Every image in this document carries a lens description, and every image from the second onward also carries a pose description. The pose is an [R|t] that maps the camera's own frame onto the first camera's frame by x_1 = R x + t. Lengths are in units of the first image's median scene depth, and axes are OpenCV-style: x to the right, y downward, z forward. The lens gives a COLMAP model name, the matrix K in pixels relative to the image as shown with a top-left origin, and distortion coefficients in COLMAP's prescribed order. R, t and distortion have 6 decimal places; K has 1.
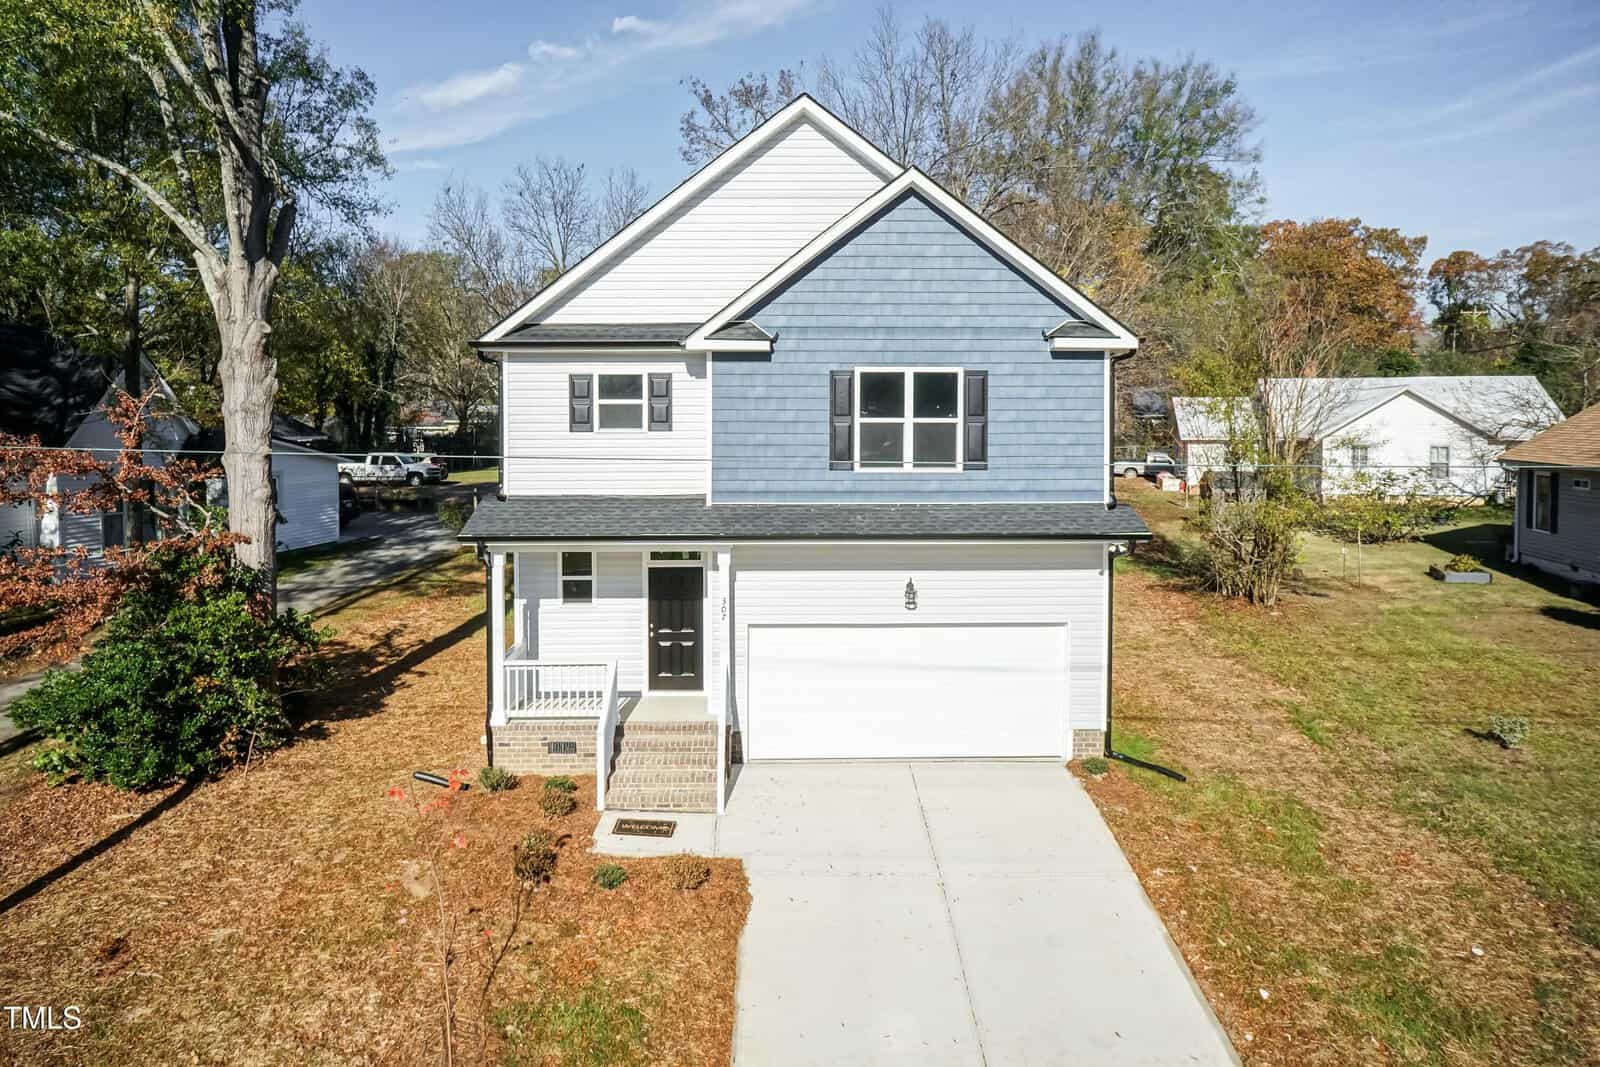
lens RADIAL K [[1094.5, 0, 782.8], [0, 1094.5, 449.0], [0, 0, 1]] dist [-0.005393, 0.042362]
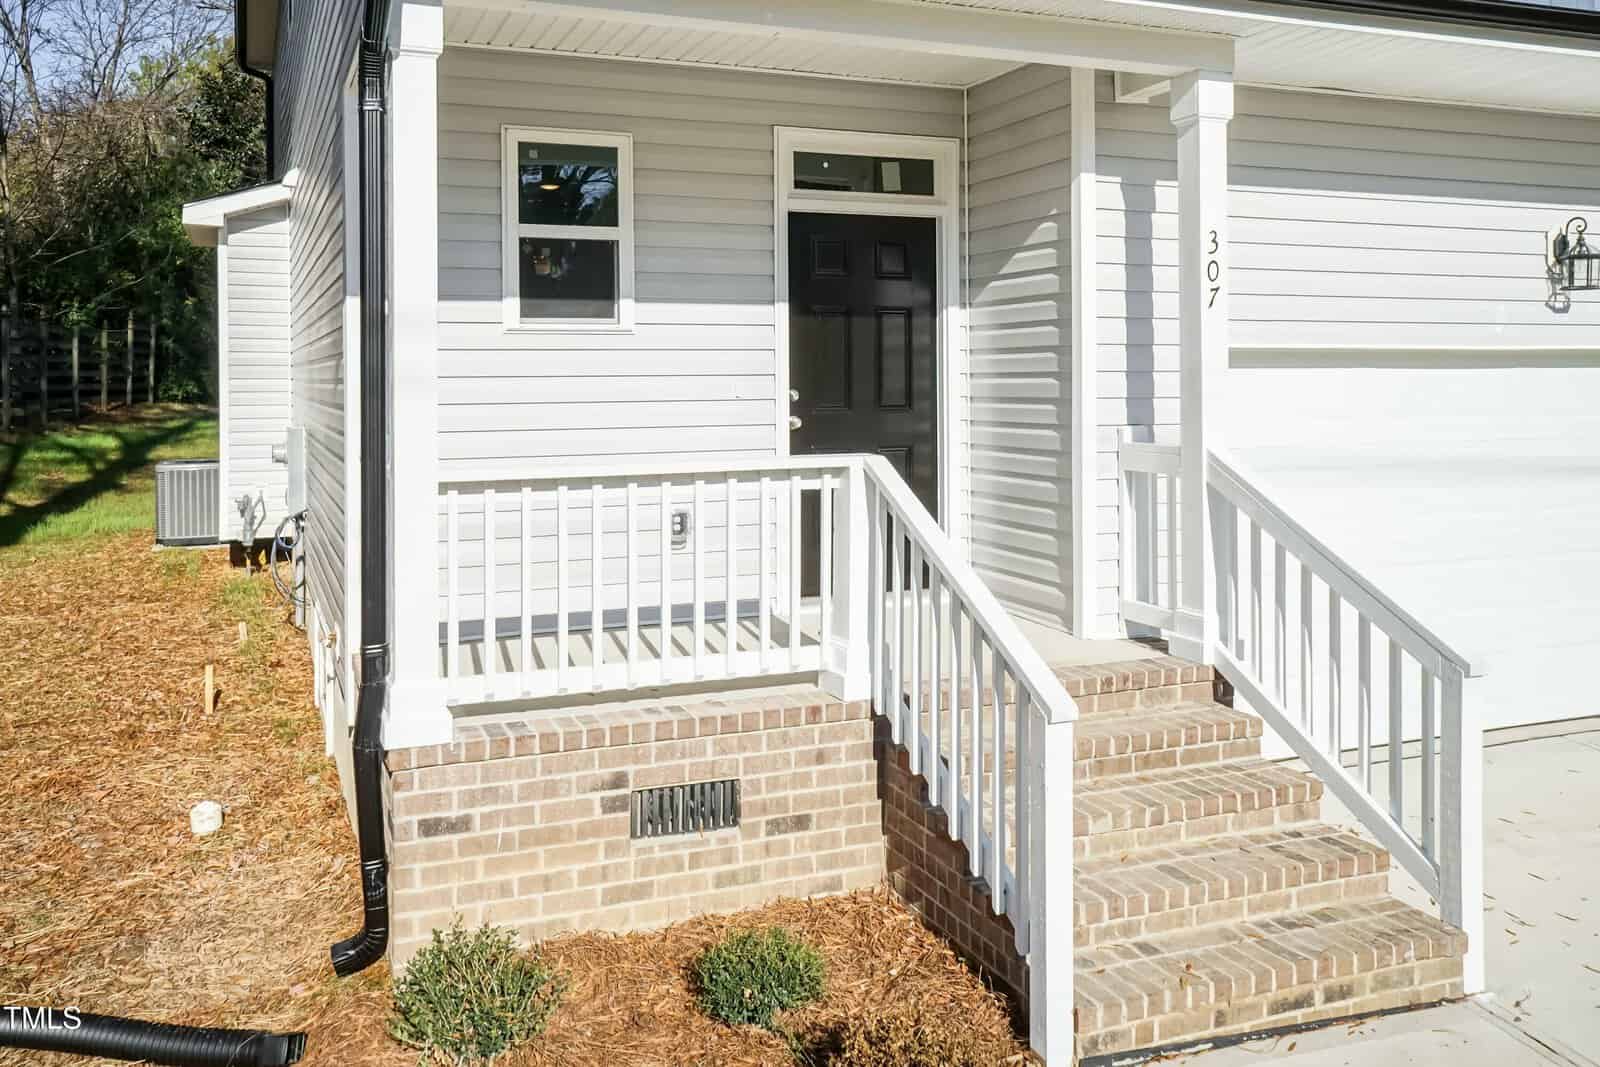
lens RADIAL K [[1290.4, 0, 773.8], [0, 1290.4, 376.9], [0, 0, 1]] dist [0.013178, 0.017419]
pose [[0.933257, -0.003812, 0.359188, -0.273801], [0.013163, 0.999635, -0.023593, 0.173447], [-0.358967, 0.026746, 0.932967, 0.681808]]
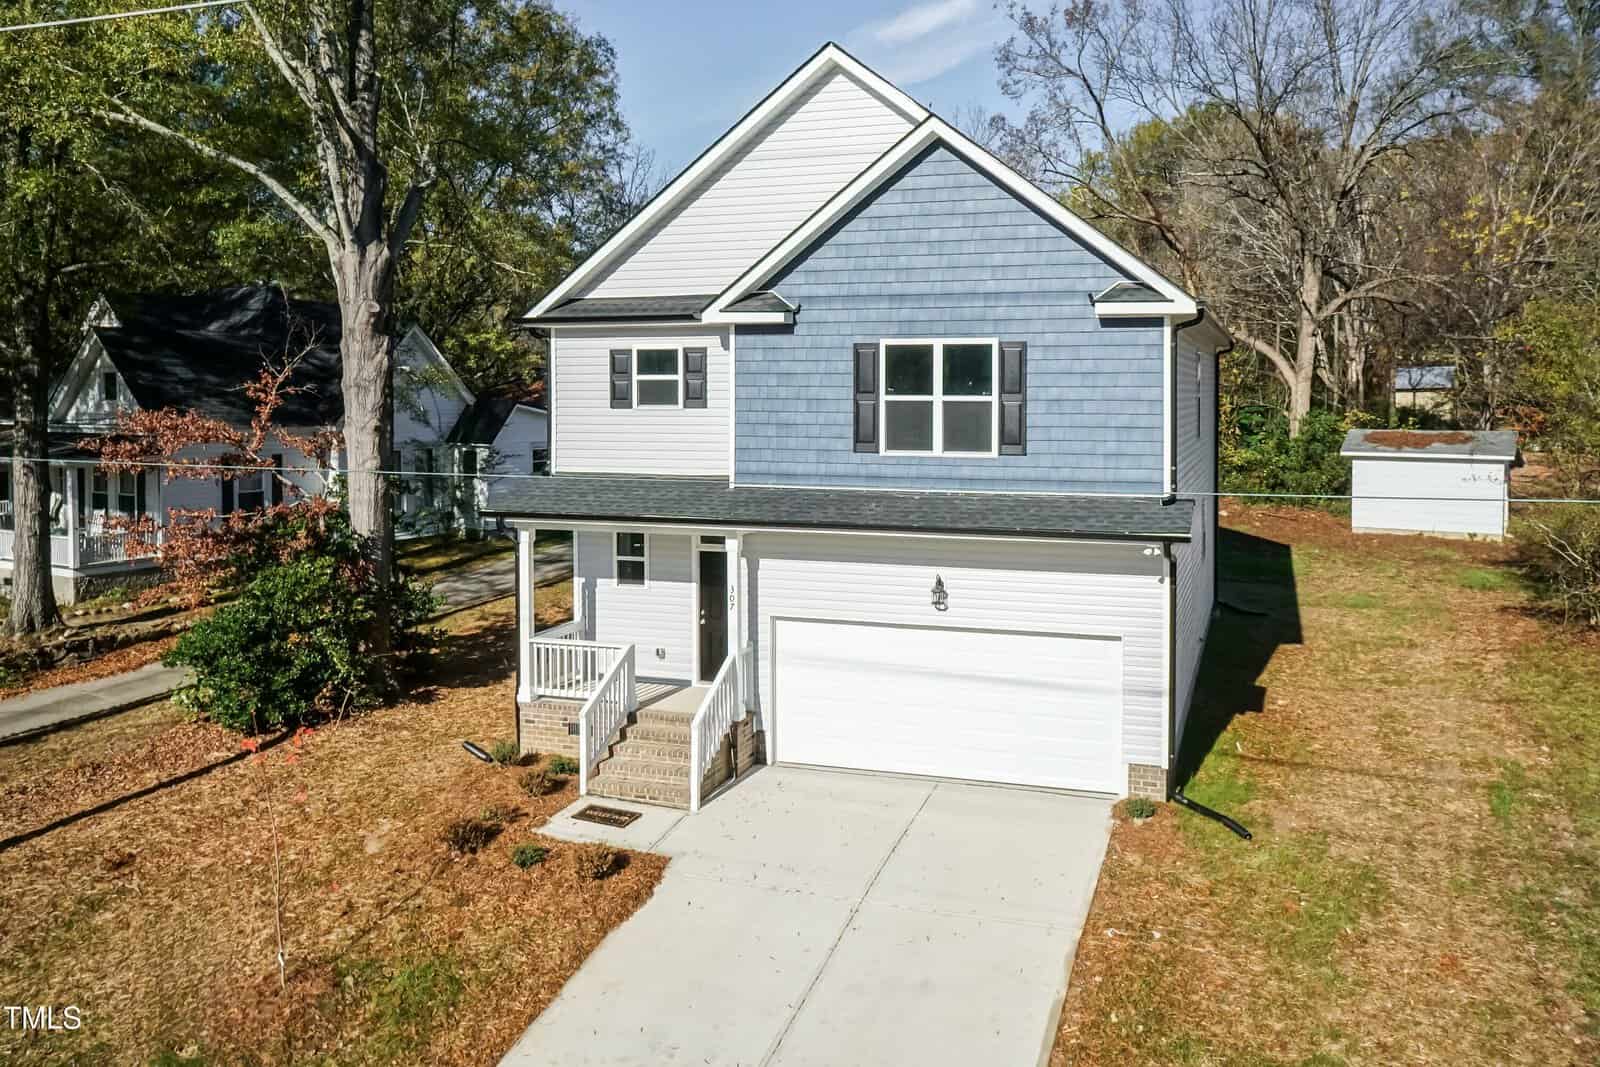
lens RADIAL K [[1275.4, 0, 852.1], [0, 1275.4, 405.8], [0, 0, 1]] dist [-0.021412, 0.063872]
pose [[0.944124, 0.005346, -0.329548, 0.386345], [-0.007572, 0.999956, -0.005473, -0.013519], [0.329504, 0.007663, 0.944123, -0.004314]]
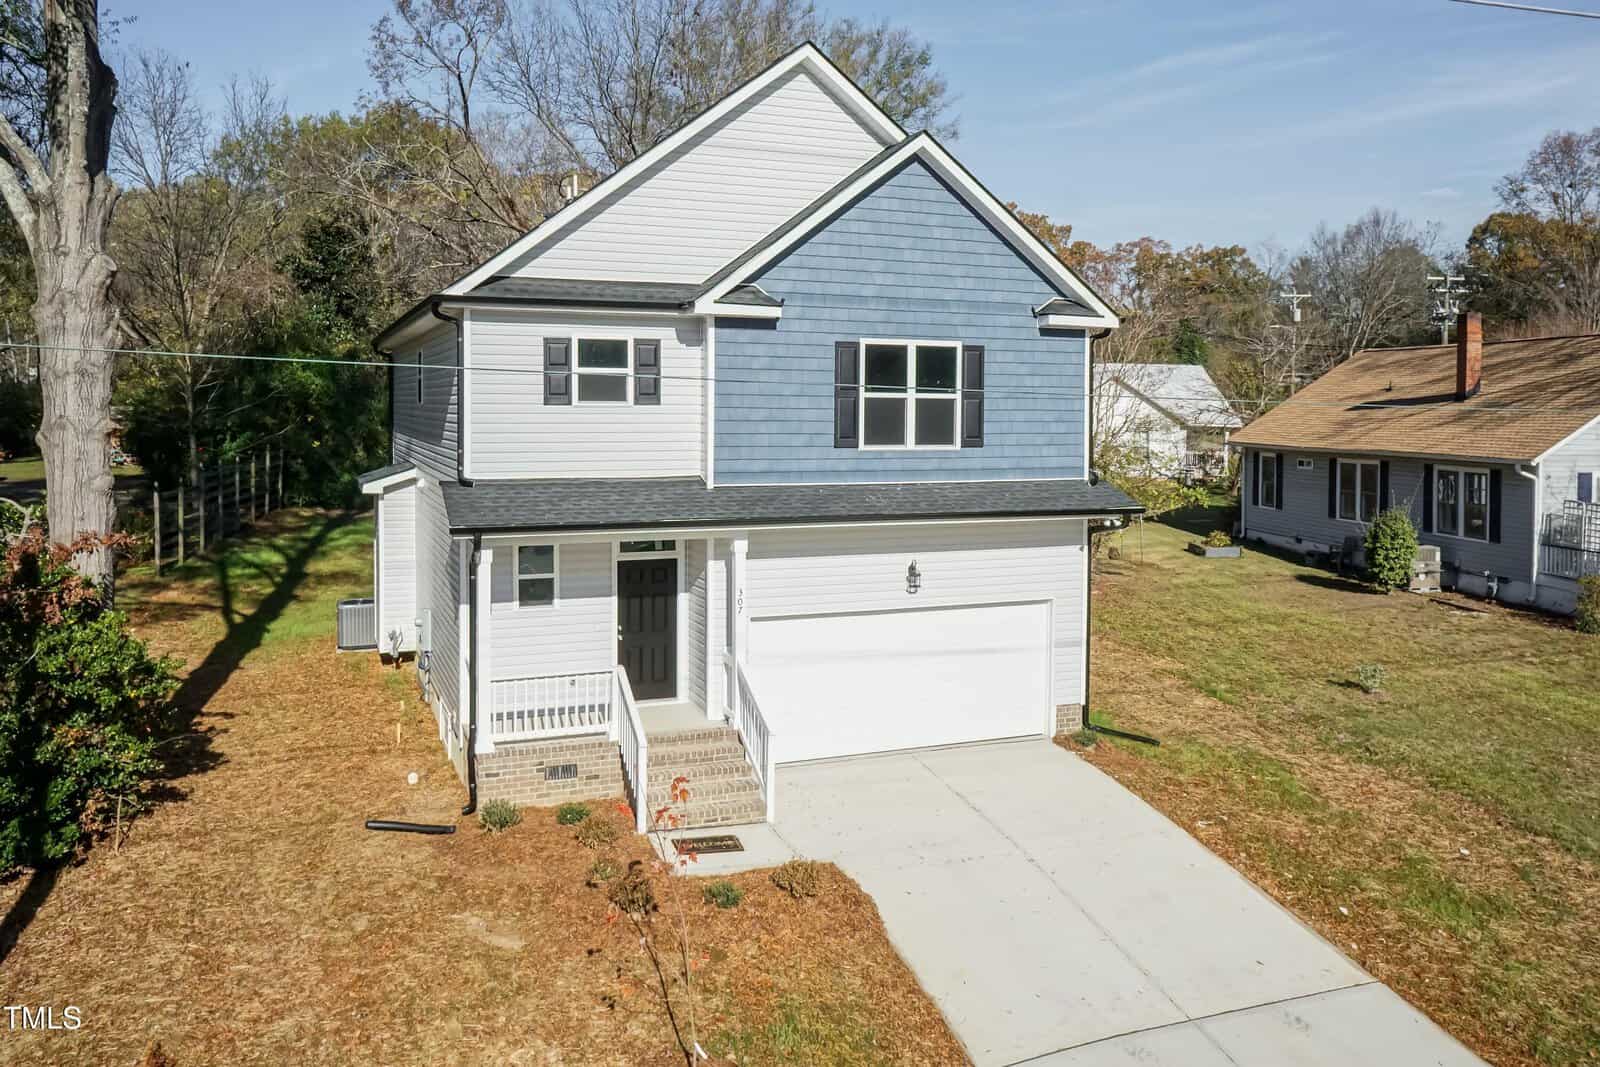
lens RADIAL K [[1263.6, 0, 836.3], [0, 1263.6, 442.6], [0, 0, 1]] dist [-0.002516, 0.043426]
pose [[0.928762, -0.002419, 0.370669, -0.350259], [0.001081, 0.999992, 0.003817, 0.010442], [-0.370675, -0.003144, 0.928757, -0.000743]]
